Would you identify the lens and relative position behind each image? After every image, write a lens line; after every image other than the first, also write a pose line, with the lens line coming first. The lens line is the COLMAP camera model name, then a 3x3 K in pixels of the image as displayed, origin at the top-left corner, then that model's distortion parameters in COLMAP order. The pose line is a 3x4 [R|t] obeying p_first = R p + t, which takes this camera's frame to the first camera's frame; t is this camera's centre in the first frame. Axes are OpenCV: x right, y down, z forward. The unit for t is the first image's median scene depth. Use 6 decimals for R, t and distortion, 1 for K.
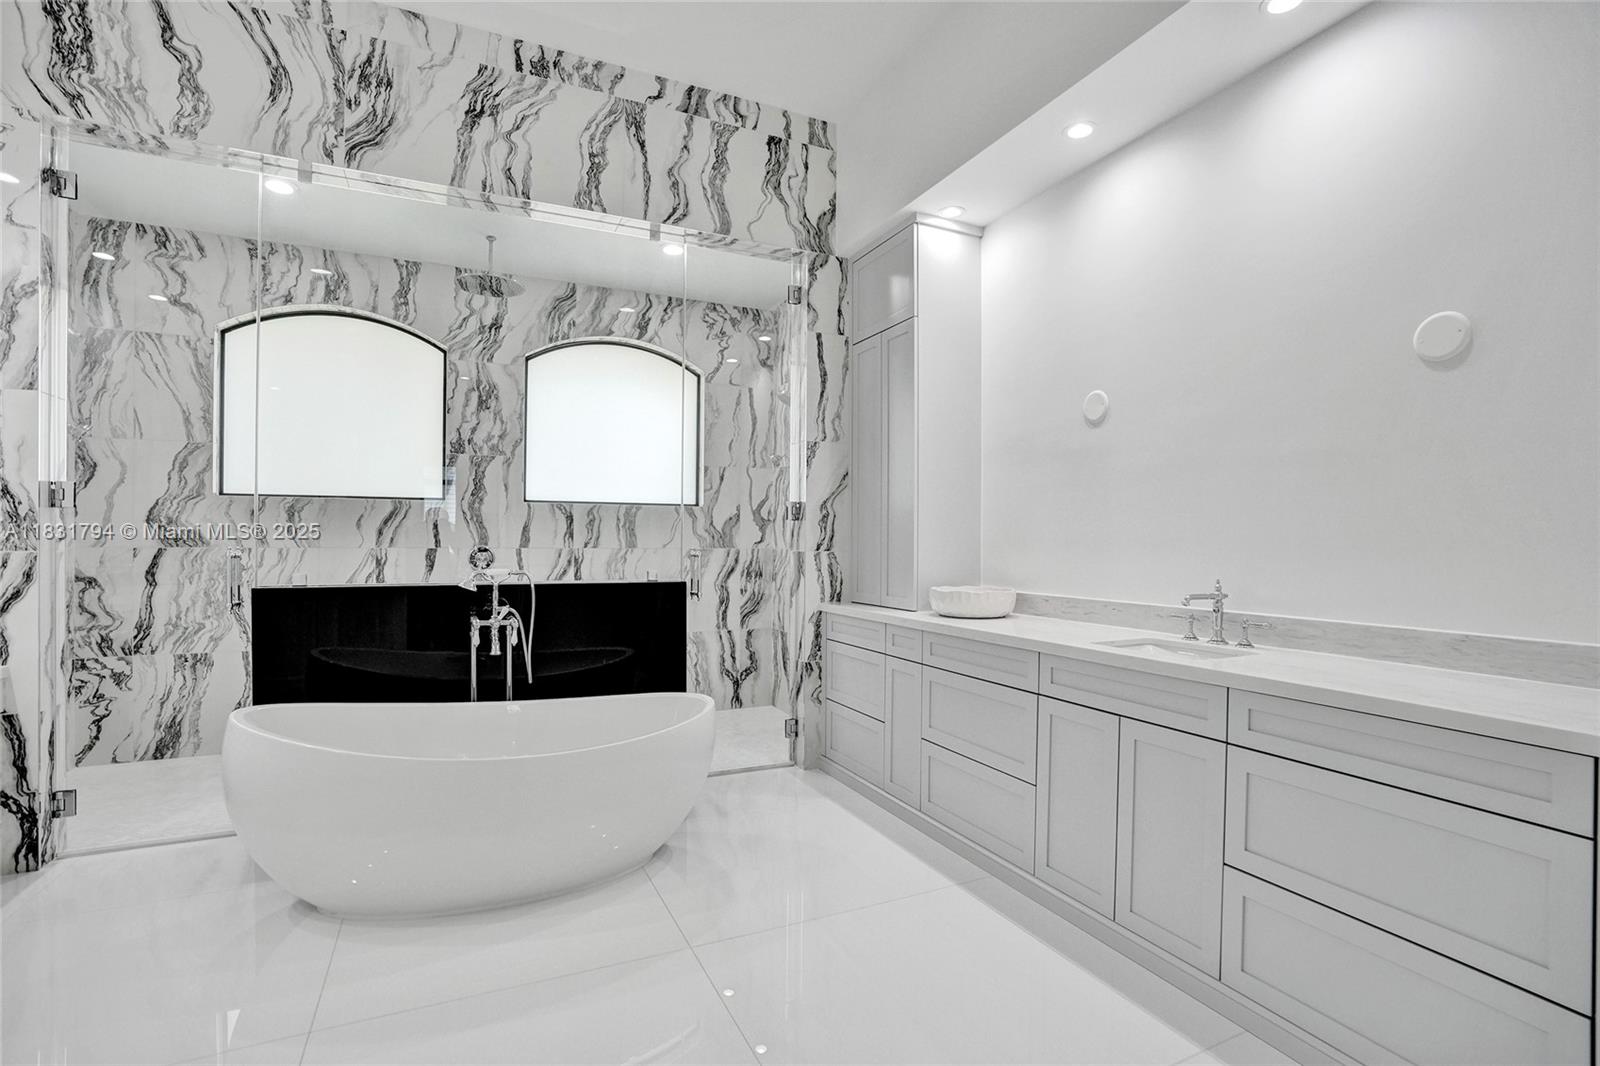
lens RADIAL K [[742.6, 0, 772.9], [0, 742.6, 545.0], [0, 0, 1]] dist [-0.064985, 0.024875]
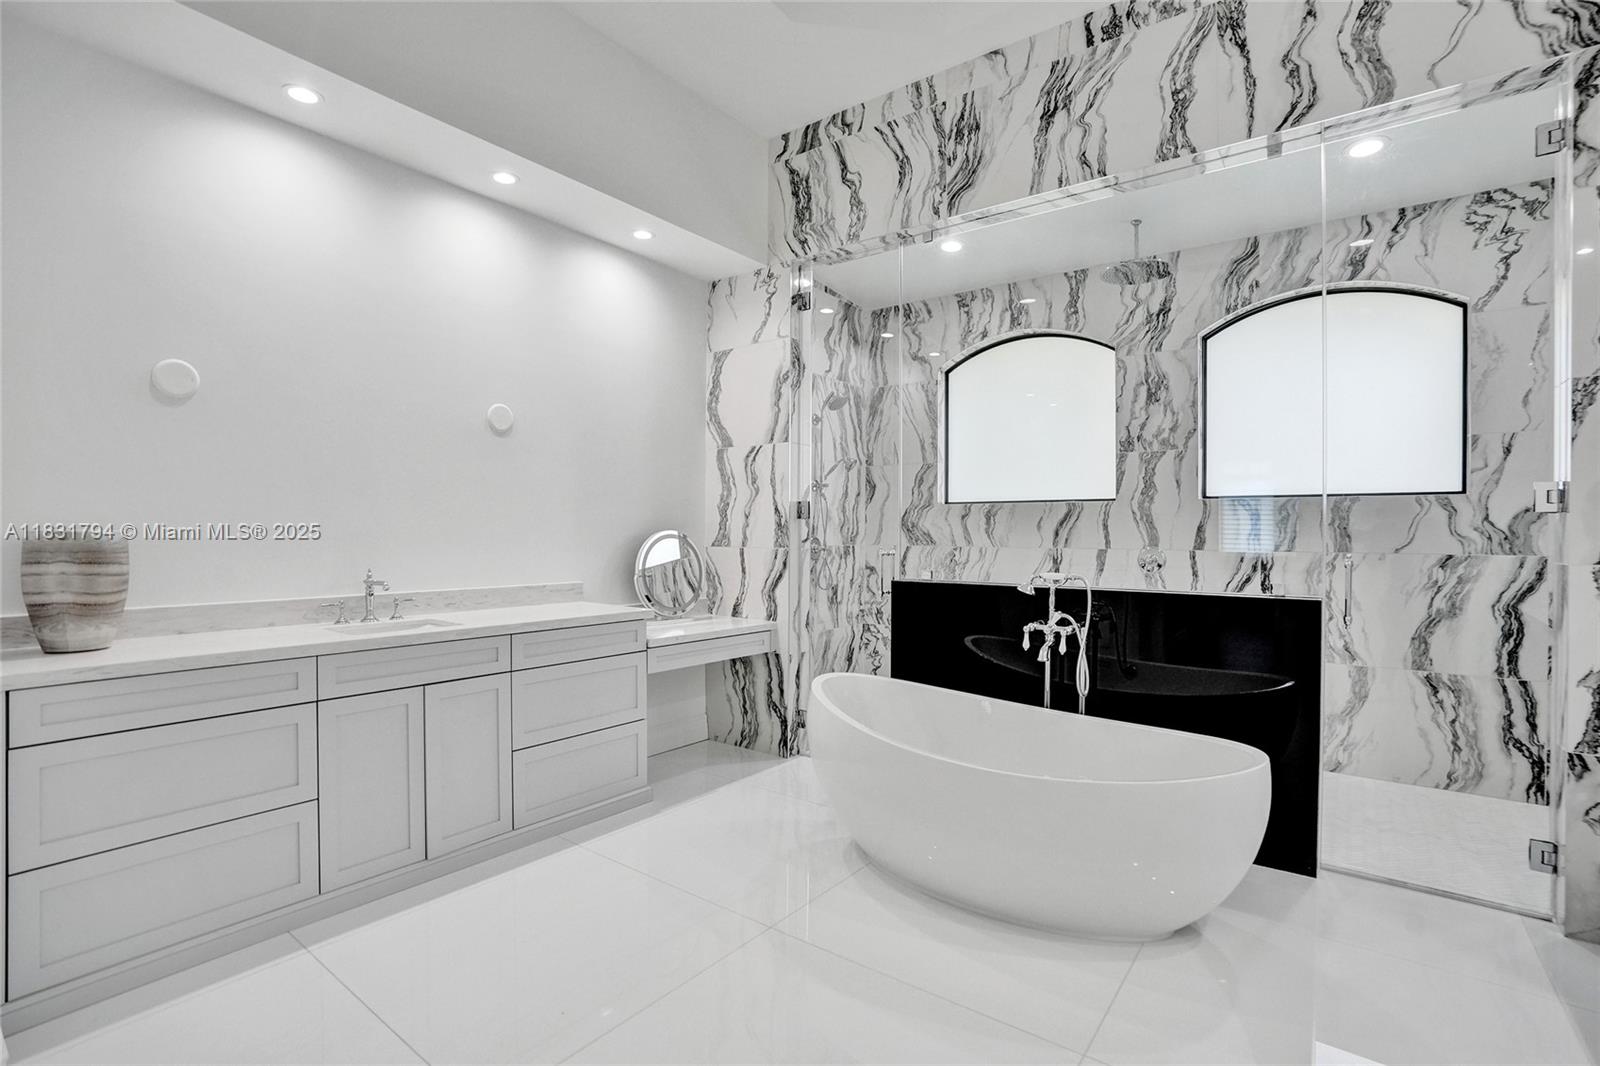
lens RADIAL K [[724.9, 0, 802.1], [0, 724.9, 535.9], [0, 0, 1]] dist [-0.062548, 0.020396]
pose [[0.480504, -0.000144, -0.876993, 0.226916], [-0.006669, 0.999970, -0.003818, -0.008184], [0.876967, 0.007683, 0.480489, 0.194387]]
